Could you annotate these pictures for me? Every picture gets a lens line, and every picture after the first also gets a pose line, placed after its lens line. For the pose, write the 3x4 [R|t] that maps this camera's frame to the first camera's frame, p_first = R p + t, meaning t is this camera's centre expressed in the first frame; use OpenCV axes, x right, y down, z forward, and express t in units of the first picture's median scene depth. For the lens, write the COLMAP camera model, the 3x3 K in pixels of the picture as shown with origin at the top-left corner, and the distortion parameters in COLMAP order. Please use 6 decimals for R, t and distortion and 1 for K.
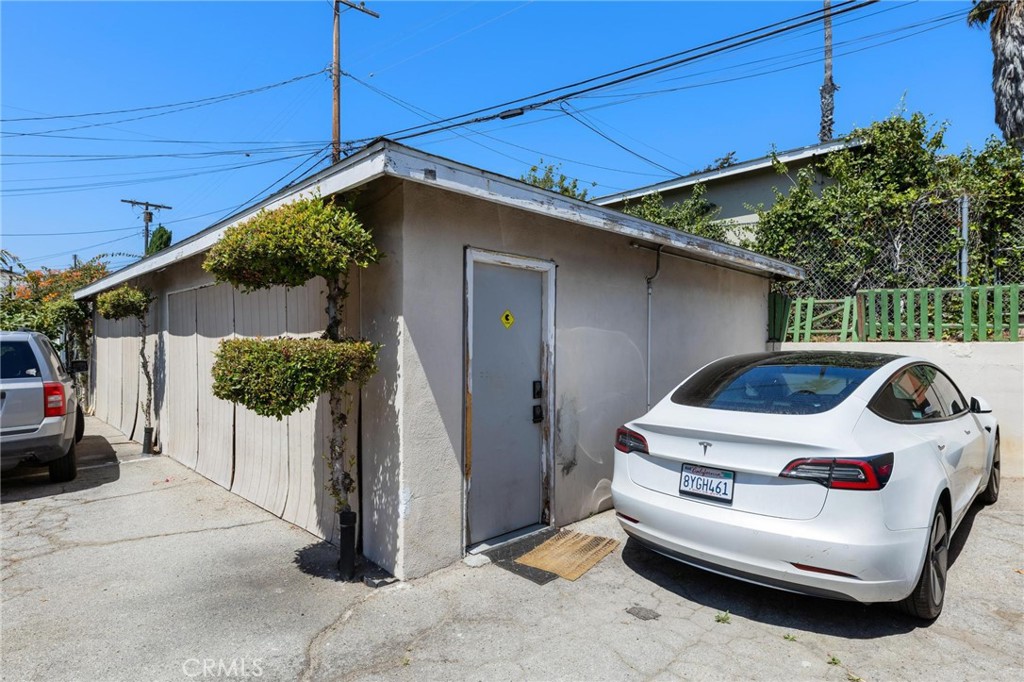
lens RADIAL K [[534.6, 0, 511.3], [0, 534.6, 341.1], [0, 0, 1]] dist [-0.003145, -0.000064]
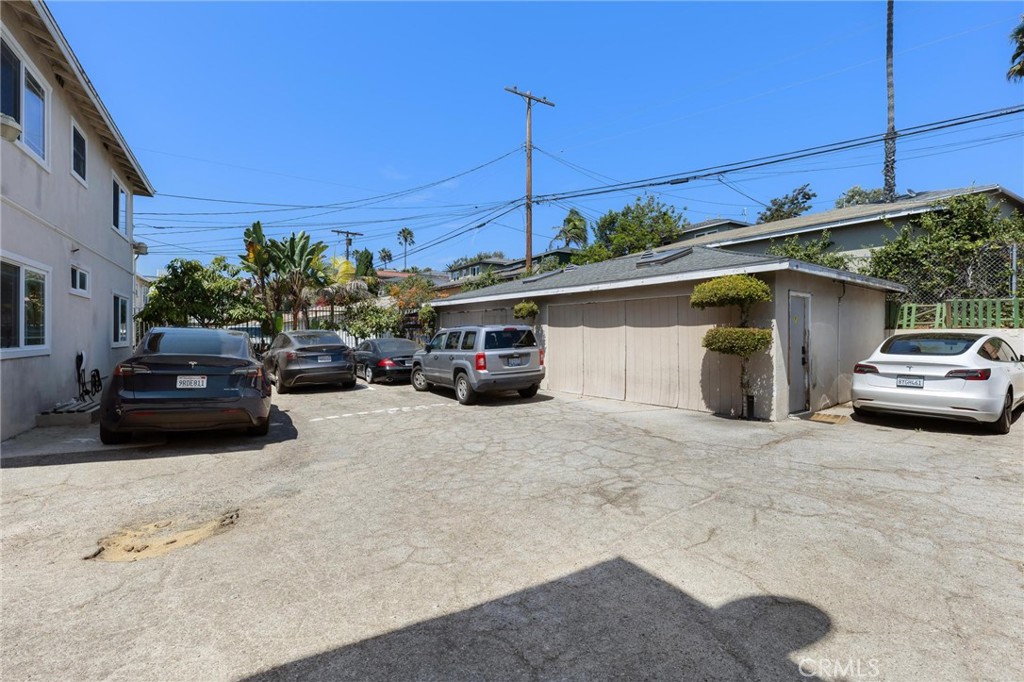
lens RADIAL K [[457.3, 0, 513.6], [0, 457.3, 334.2], [0, 0, 1]] dist [0.000768, -0.000099]
pose [[0.993530, -0.003326, -0.113520, -0.598378], [0.004132, 0.999968, 0.006860, 0.002817], [0.113494, -0.007284, 0.993512, -0.664616]]
